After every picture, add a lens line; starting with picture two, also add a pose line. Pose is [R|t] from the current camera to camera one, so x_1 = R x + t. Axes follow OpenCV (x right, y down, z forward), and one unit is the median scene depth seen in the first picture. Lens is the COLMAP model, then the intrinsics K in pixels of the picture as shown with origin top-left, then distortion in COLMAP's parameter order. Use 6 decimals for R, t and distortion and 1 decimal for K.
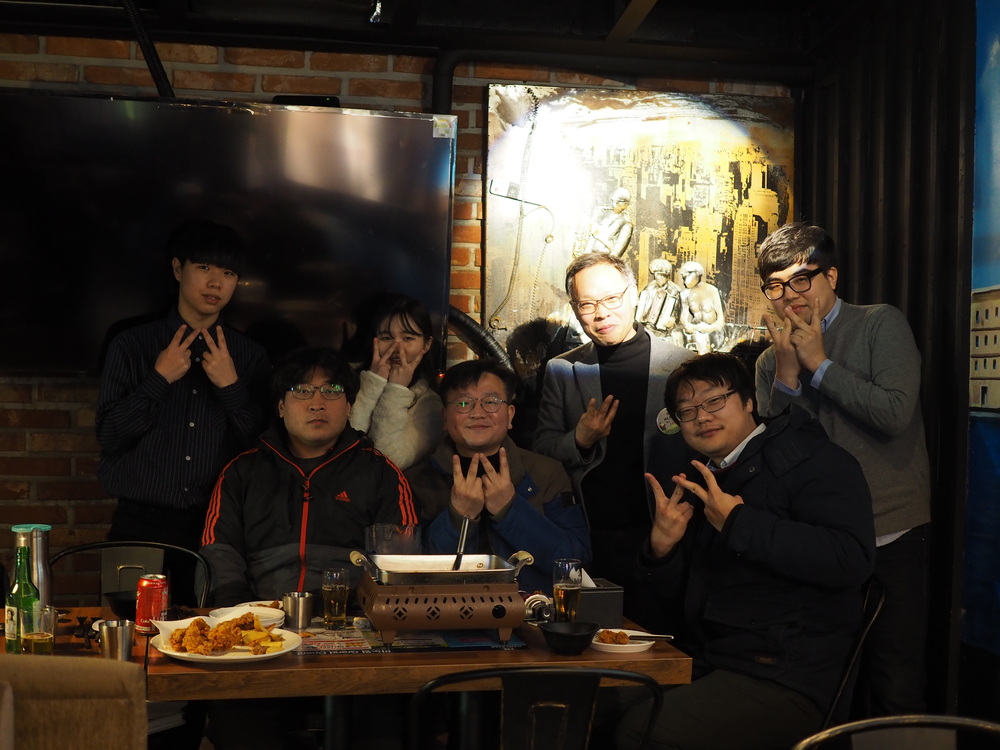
lens RADIAL K [[1438.4, 0, 500.0], [0, 1438.4, 375.0], [0, 0, 1]] dist [-0.094350, 0.136235]
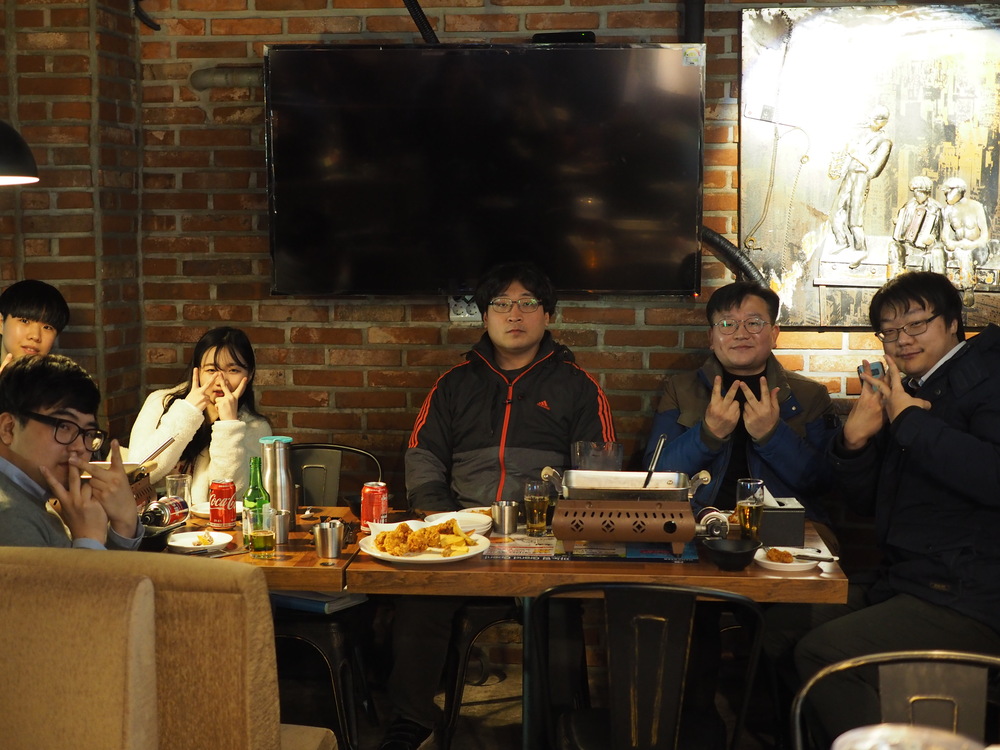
lens RADIAL K [[1438.4, 0, 500.0], [0, 1438.4, 375.0], [0, 0, 1]] dist [-0.094350, 0.136235]
pose [[0.951391, 0.011730, -0.307761, 0.149338], [0.012367, 0.997014, 0.076228, -0.023597], [0.307736, -0.076329, 0.948405, -0.038375]]
